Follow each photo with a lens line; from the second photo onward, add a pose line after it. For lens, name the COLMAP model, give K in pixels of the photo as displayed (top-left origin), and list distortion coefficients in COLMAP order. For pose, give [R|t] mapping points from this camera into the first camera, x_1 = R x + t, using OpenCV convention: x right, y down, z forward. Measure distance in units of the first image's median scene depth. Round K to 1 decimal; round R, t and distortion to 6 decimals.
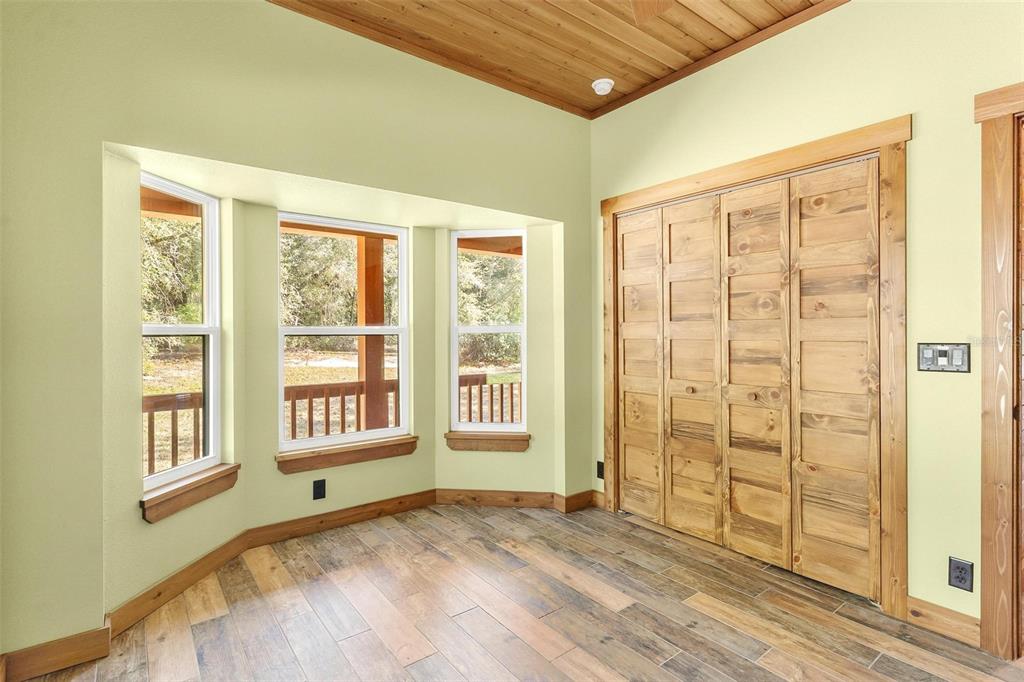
lens RADIAL K [[497.0, 0, 508.0], [0, 497.0, 332.7], [0, 0, 1]] dist [0.005642, 0.001214]
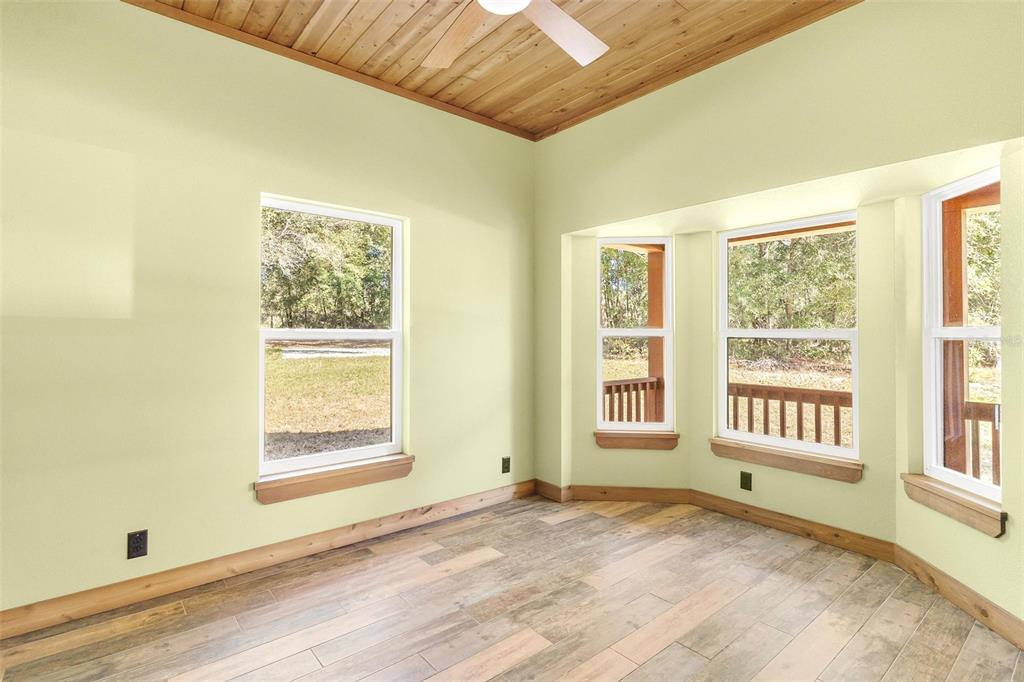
lens RADIAL K [[497.0, 0, 507.7], [0, 497.0, 336.9], [0, 0, 1]] dist [0.005642, 0.001214]
pose [[0.042179, 0.011313, -0.999046, 0.691166], [-0.000974, 0.999936, 0.011282, -0.010209], [0.999110, 0.000498, 0.042187, 0.447102]]
